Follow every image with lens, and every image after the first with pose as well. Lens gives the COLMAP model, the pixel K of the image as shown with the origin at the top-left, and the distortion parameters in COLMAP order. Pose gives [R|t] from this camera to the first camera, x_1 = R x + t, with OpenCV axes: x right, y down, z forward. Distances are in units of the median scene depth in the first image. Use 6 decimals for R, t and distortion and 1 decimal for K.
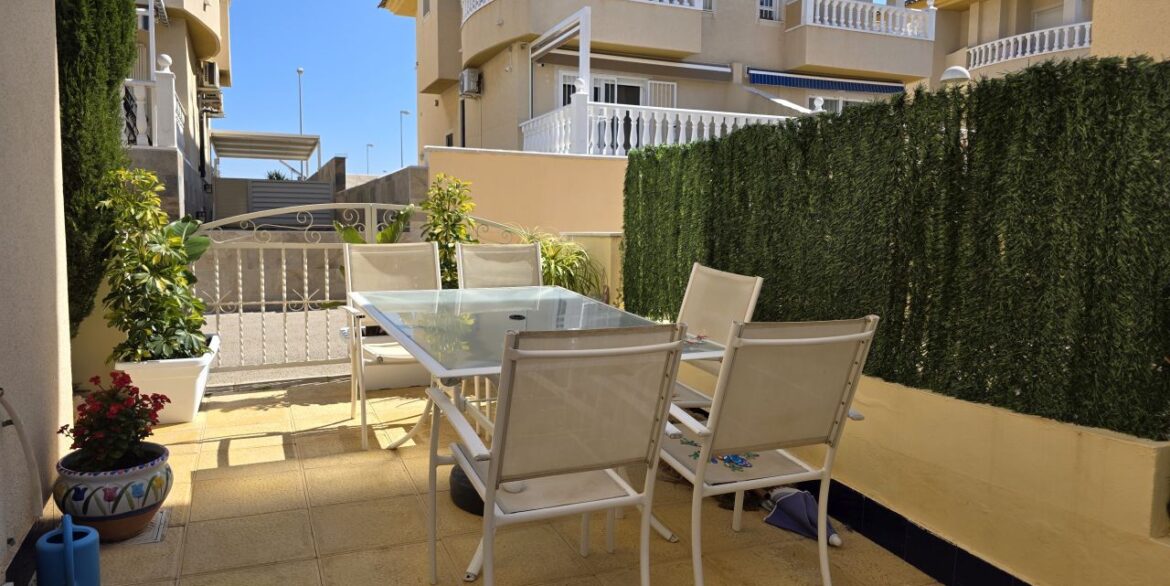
lens RADIAL K [[773.0, 0, 589.8], [0, 773.0, 289.5], [0, 0, 1]] dist [0.021785, -0.008707]
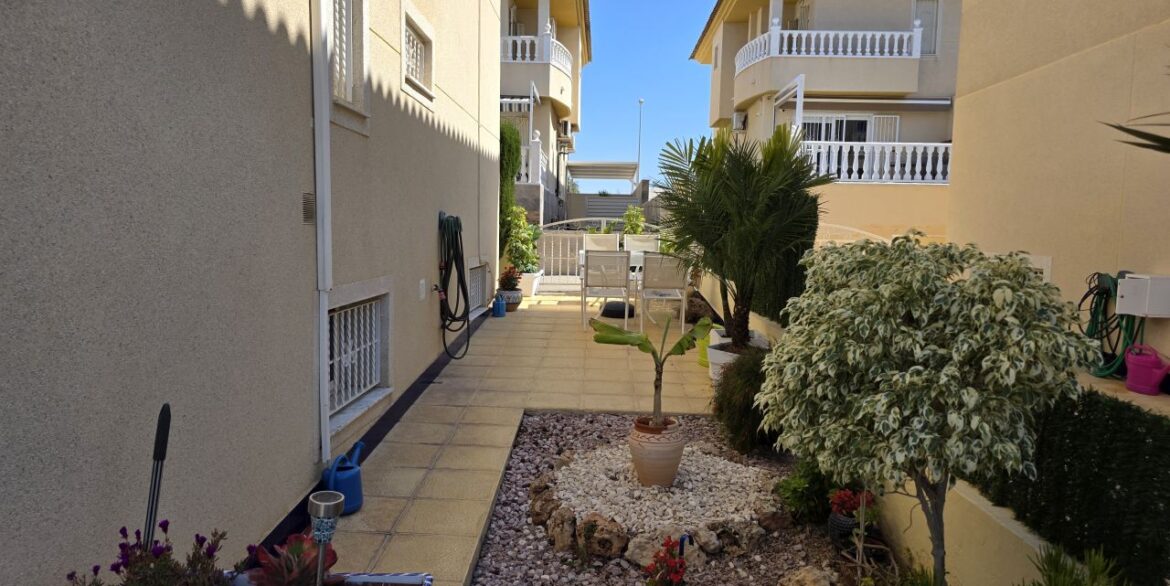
lens RADIAL K [[773.0, 0, 583.6], [0, 773.0, 295.8], [0, 0, 1]] dist [0.021785, -0.008707]
pose [[0.903223, 0.045222, -0.426782, 0.223168], [-0.044566, 0.998940, 0.011529, 0.033324], [0.426851, 0.008606, 0.904281, -0.379456]]
